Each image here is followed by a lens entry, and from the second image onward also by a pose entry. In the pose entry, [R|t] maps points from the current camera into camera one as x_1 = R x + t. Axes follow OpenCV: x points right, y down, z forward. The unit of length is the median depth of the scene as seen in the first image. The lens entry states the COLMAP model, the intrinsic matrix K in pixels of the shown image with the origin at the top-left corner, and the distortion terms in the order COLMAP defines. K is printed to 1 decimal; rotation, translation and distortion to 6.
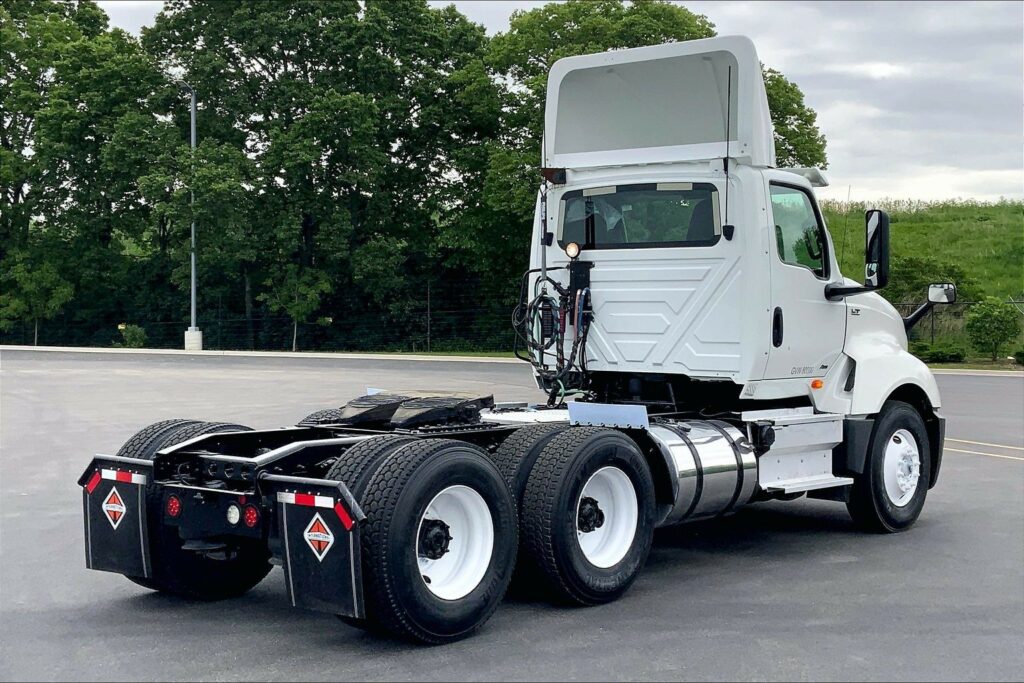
lens RADIAL K [[1501.4, 0, 514.1], [0, 1501.4, 340.9], [0, 0, 1]] dist [0.035231, 0.000000]
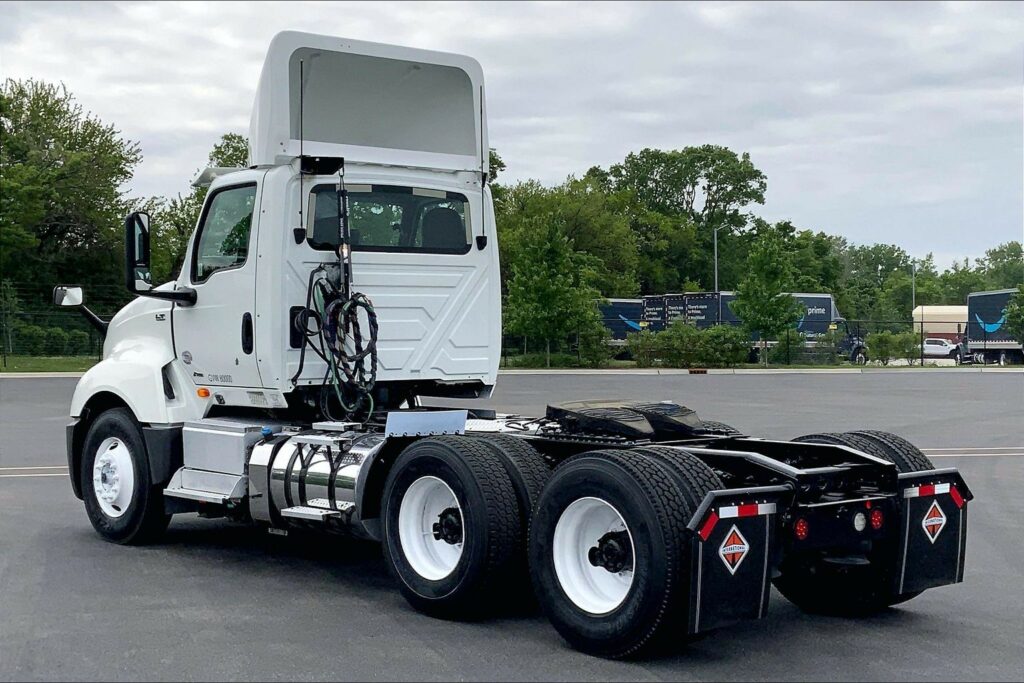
lens RADIAL K [[1626.7, 0, 512.4], [0, 1626.7, 336.9], [0, 0, 1]] dist [0.132560, 0.000000]
pose [[0.151001, -0.018300, 0.988364, -0.981596], [0.020690, 0.999668, 0.015348, -0.022622], [-0.988317, 0.018131, 0.151330, 0.797911]]
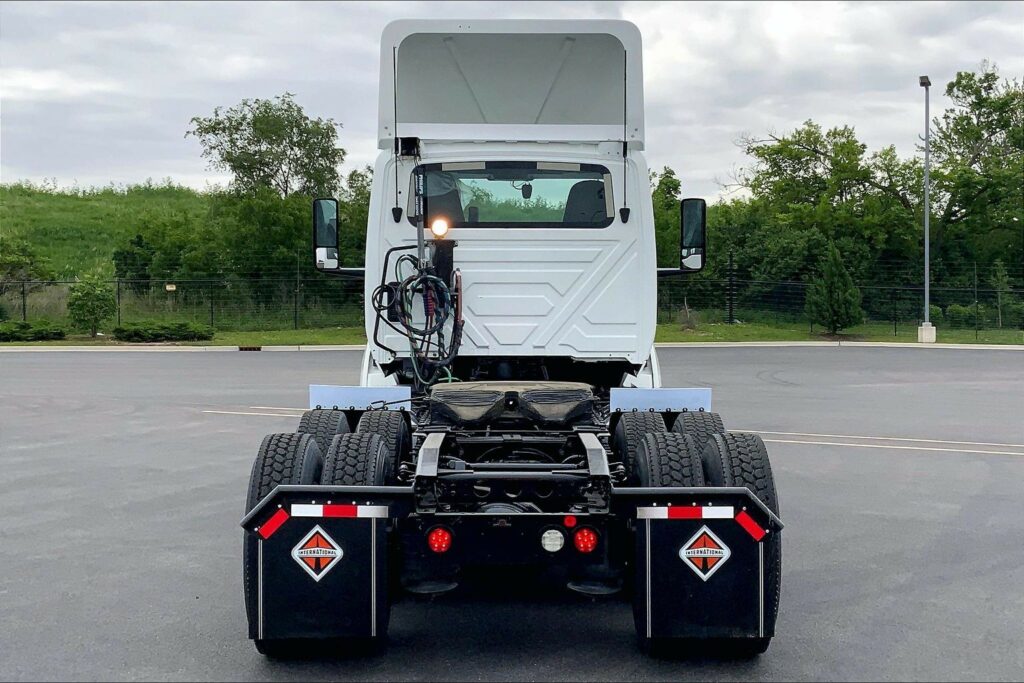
lens RADIAL K [[1417.6, 0, 512.9], [0, 1417.6, 342.8], [0, 0, 1]] dist [0.060387, 0.000000]
pose [[0.762986, -0.025617, 0.645908, -0.530846], [0.014154, 0.999637, 0.022927, -0.008990], [-0.646260, -0.008351, 0.763071, 0.314020]]
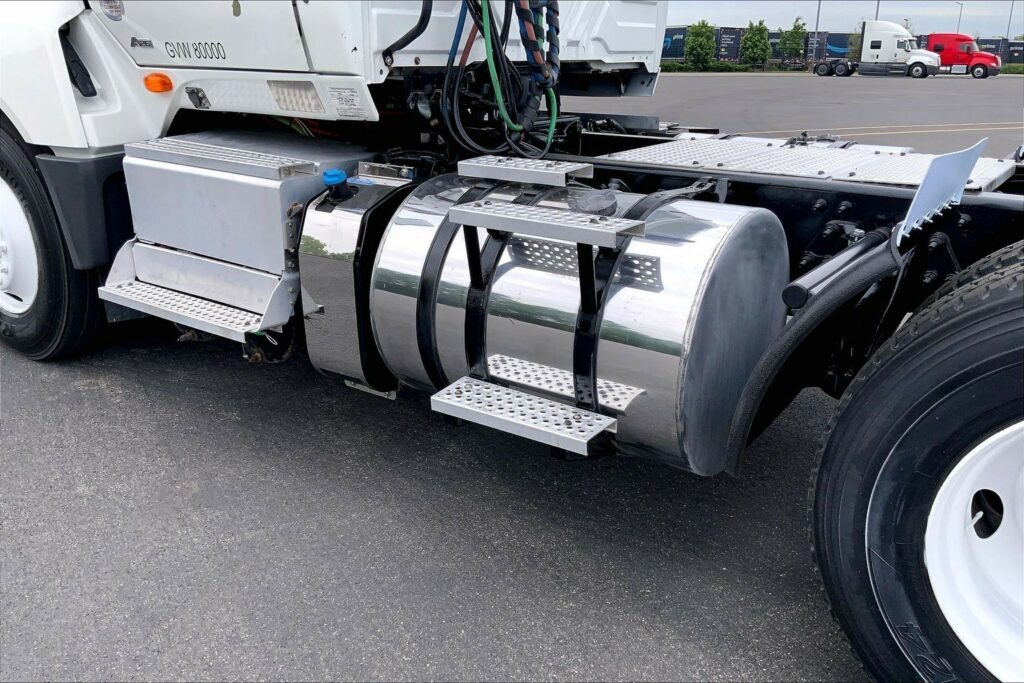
lens RADIAL K [[849.1, 0, 510.7], [0, 849.1, 343.4], [0, 0, 1]] dist [0.094951, -0.184138]
pose [[-0.084243, -0.334184, 0.938735, -0.226545], [0.005930, 0.941899, 0.335843, 0.014124], [-0.996428, 0.033859, -0.077367, 1.080818]]
